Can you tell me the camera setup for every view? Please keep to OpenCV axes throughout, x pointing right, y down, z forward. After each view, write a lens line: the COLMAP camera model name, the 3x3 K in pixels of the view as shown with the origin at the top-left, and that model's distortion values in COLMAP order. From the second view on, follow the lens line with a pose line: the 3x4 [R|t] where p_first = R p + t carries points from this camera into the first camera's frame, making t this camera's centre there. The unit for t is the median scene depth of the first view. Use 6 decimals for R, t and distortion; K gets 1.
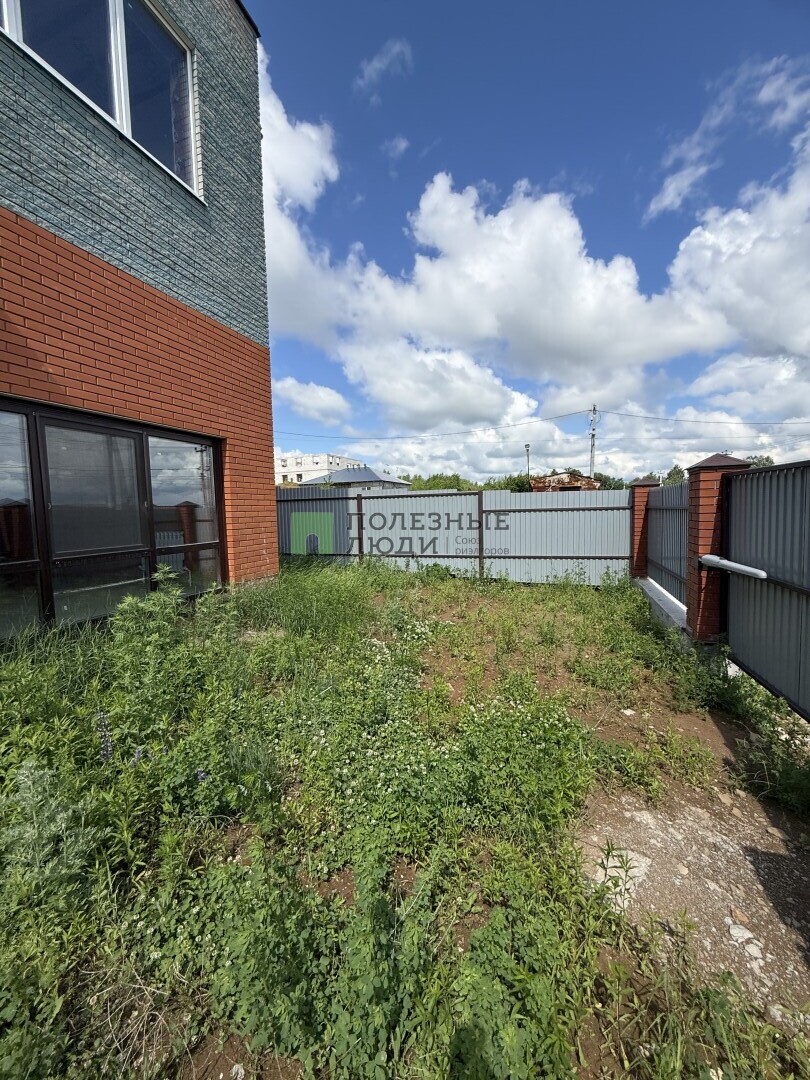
lens RADIAL K [[429.6, 0, 403.8], [0, 429.6, 536.6], [0, 0, 1]] dist [-0.000437, -0.000138]
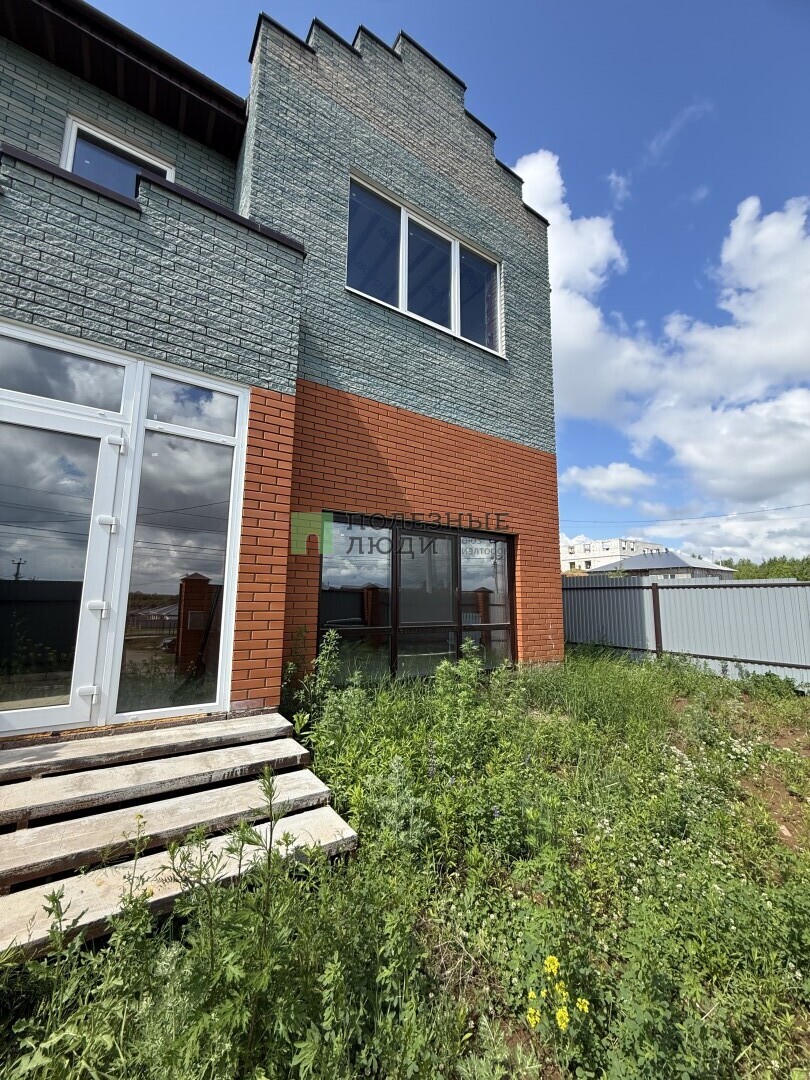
lens RADIAL K [[429.6, 0, 405.1], [0, 429.6, 536.8], [0, 0, 1]] dist [-0.000437, -0.000138]
pose [[0.803187, -0.052173, -0.593438, 0.041171], [-0.068090, 0.981589, -0.178454, 0.008800], [0.591823, 0.183739, 0.784847, -0.123111]]
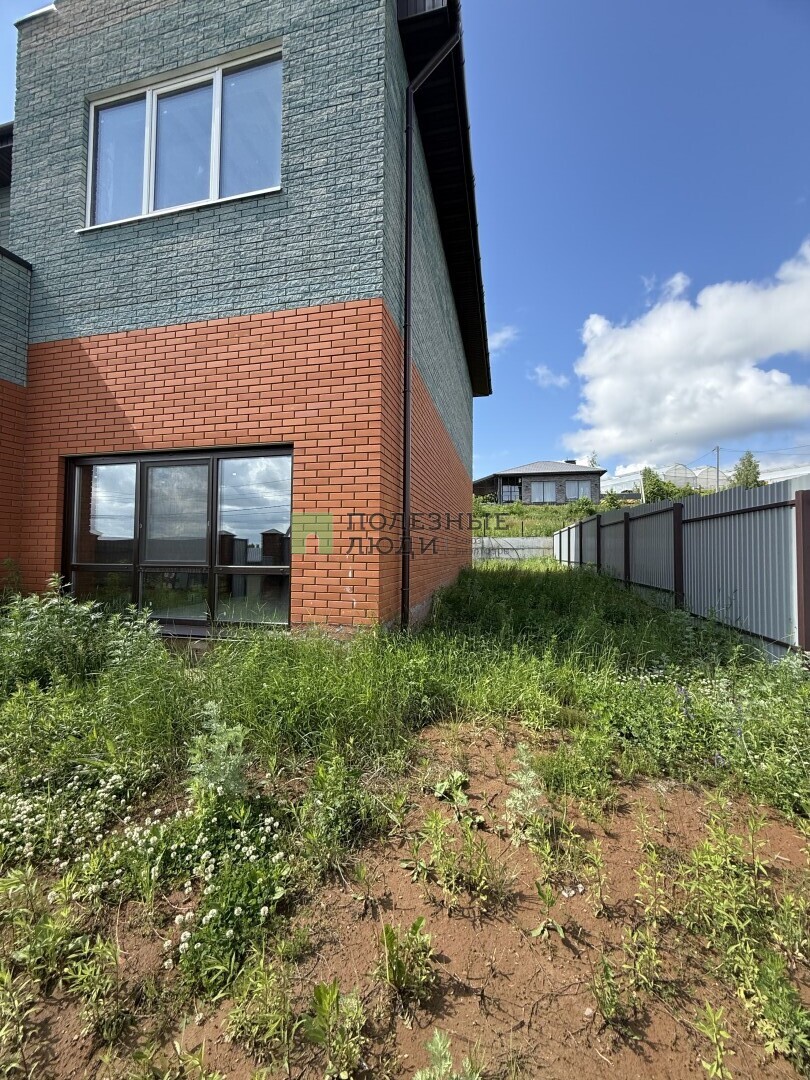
lens RADIAL K [[429.6, 0, 401.8], [0, 429.6, 542.0], [0, 0, 1]] dist [-0.000437, -0.000138]
pose [[0.118083, -0.007633, -0.992974, 0.525211], [-0.073785, 0.997139, -0.016440, -0.050118], [0.990259, 0.075208, 0.117182, 1.392040]]
